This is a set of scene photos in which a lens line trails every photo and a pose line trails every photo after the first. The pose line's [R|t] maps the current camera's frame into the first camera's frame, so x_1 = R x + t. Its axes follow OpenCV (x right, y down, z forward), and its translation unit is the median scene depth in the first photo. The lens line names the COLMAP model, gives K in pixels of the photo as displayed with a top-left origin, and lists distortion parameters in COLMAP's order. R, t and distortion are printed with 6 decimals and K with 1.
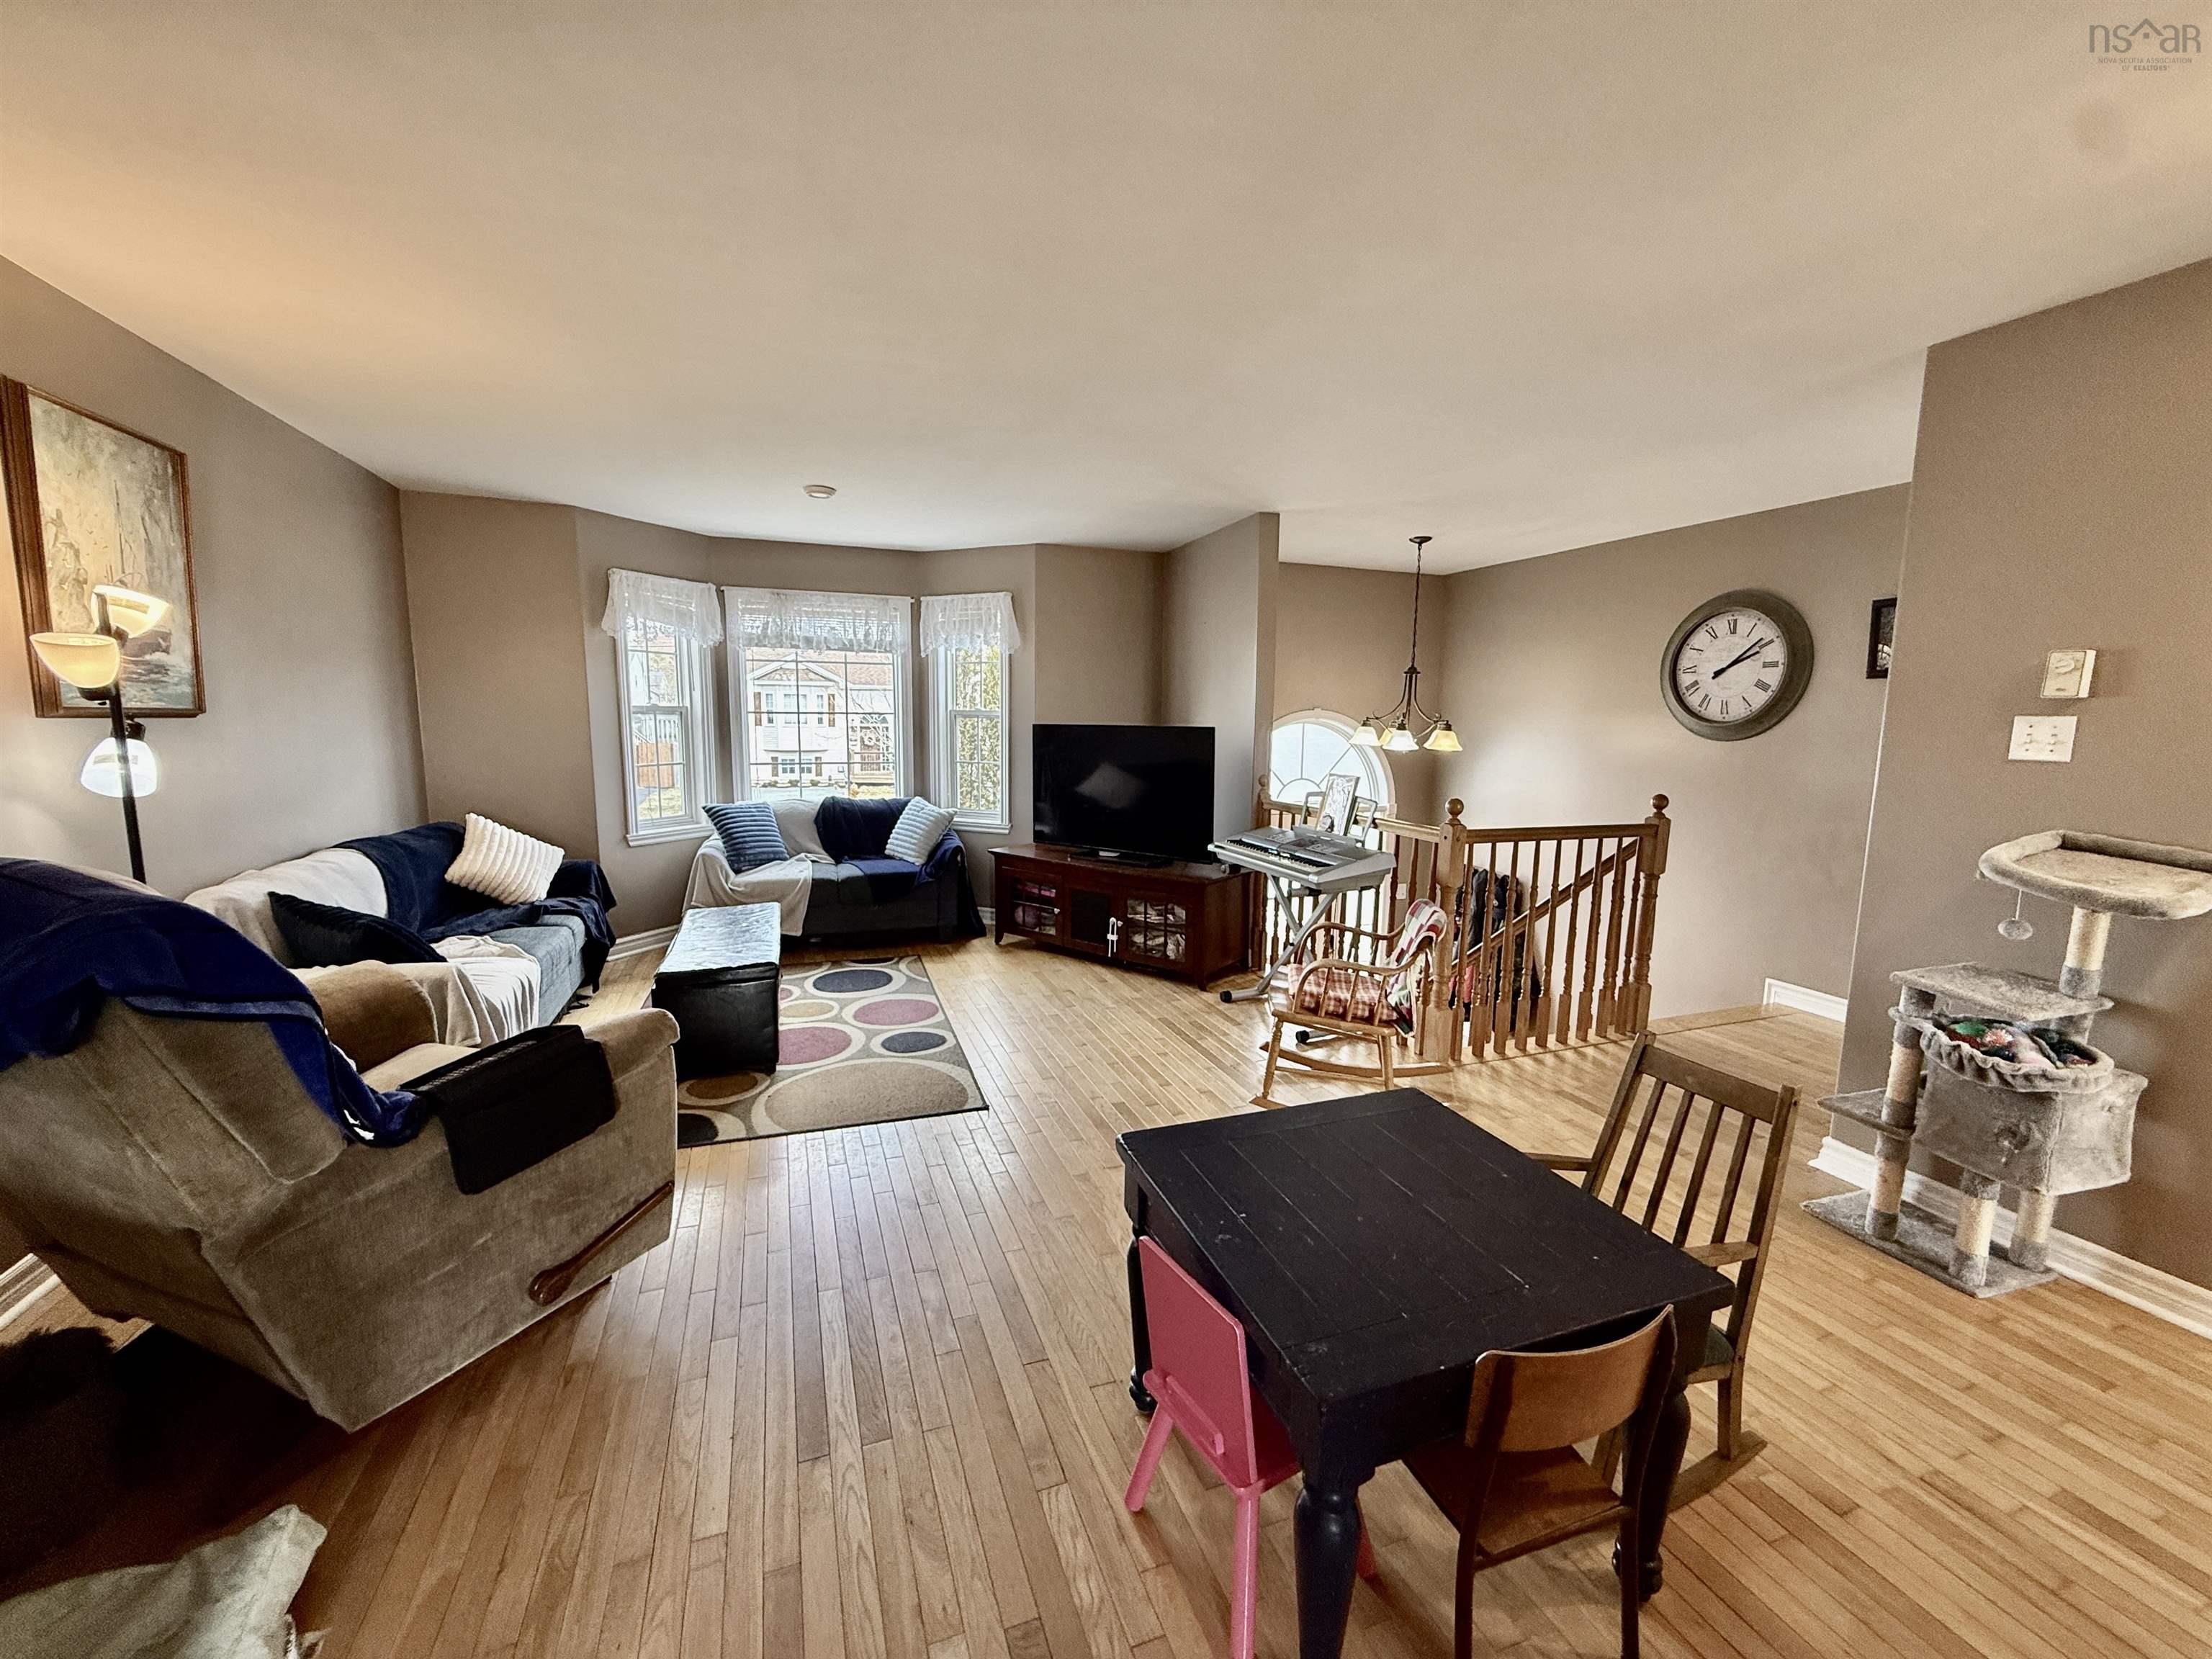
lens RADIAL K [[878.4, 0, 1098.3], [0, 878.4, 828.9], [0, 0, 1]] dist [0.000424, -0.000035]
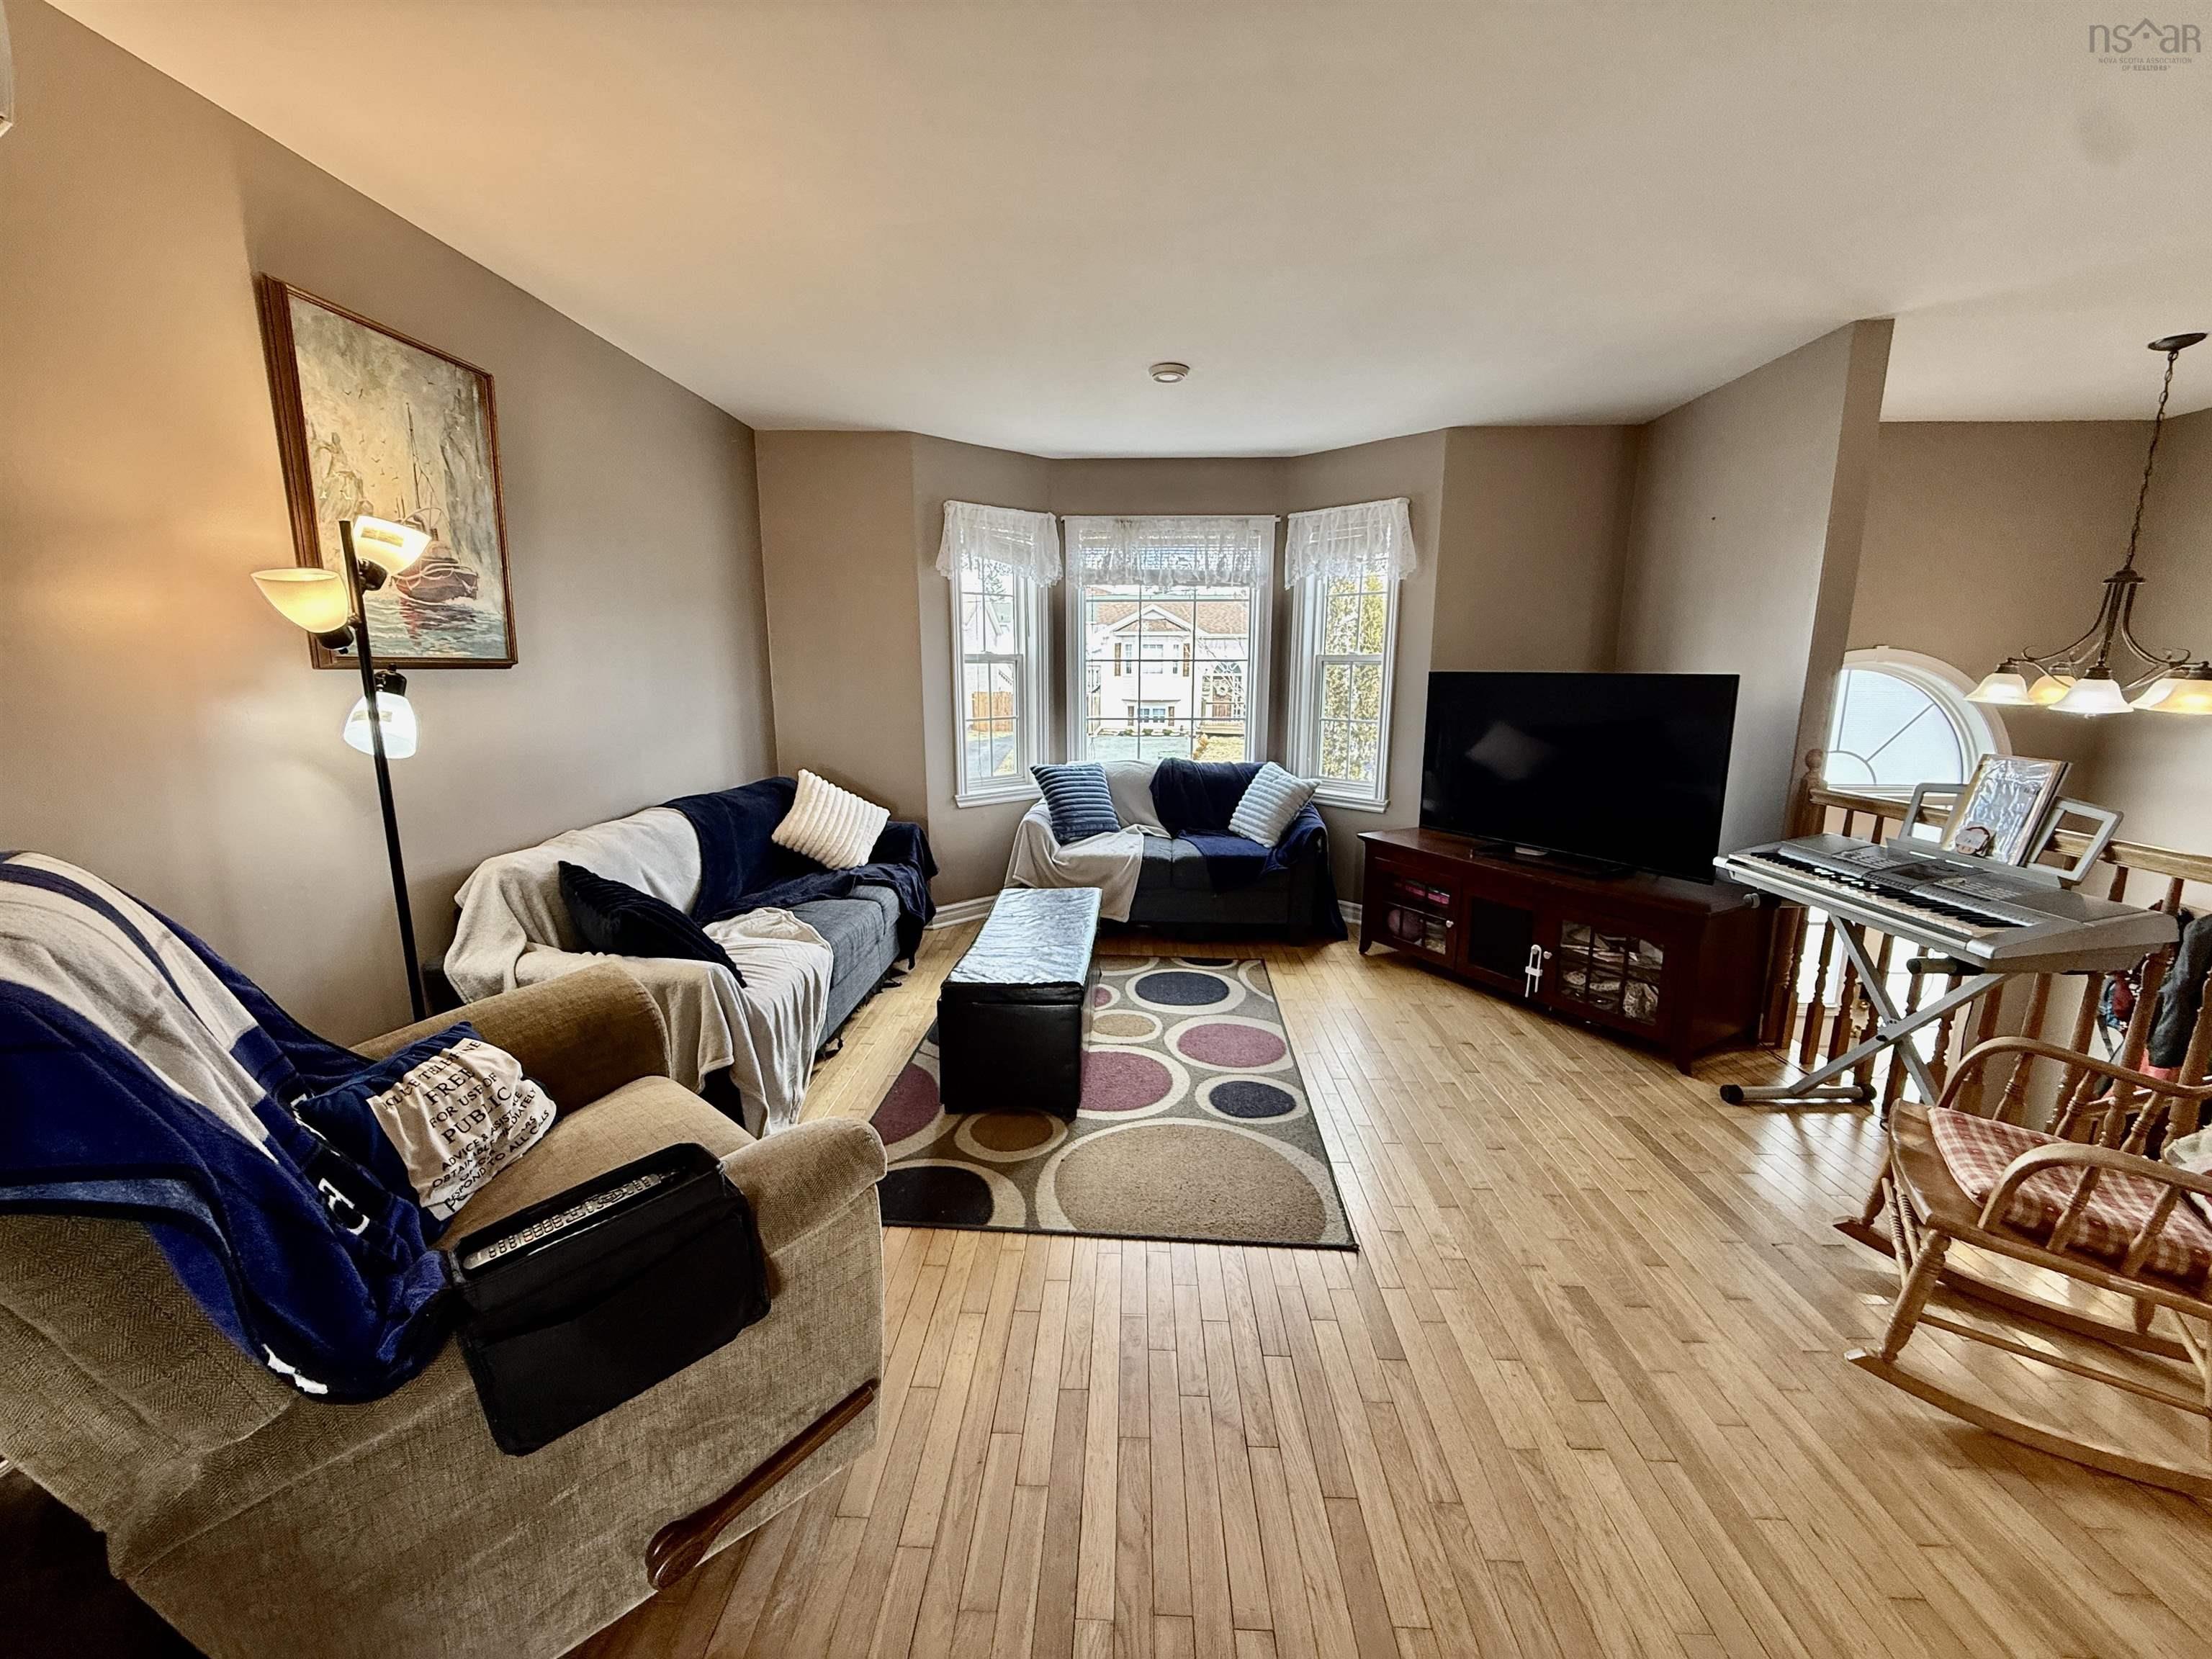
lens RADIAL K [[878.4, 0, 1098.3], [0, 878.4, 828.9], [0, 0, 1]] dist [0.000424, -0.000035]
pose [[0.923966, 0.062414, -0.377348, -0.054404], [-0.041051, 0.997079, 0.064403, -0.026923], [0.380266, -0.044016, 0.923829, 0.232799]]
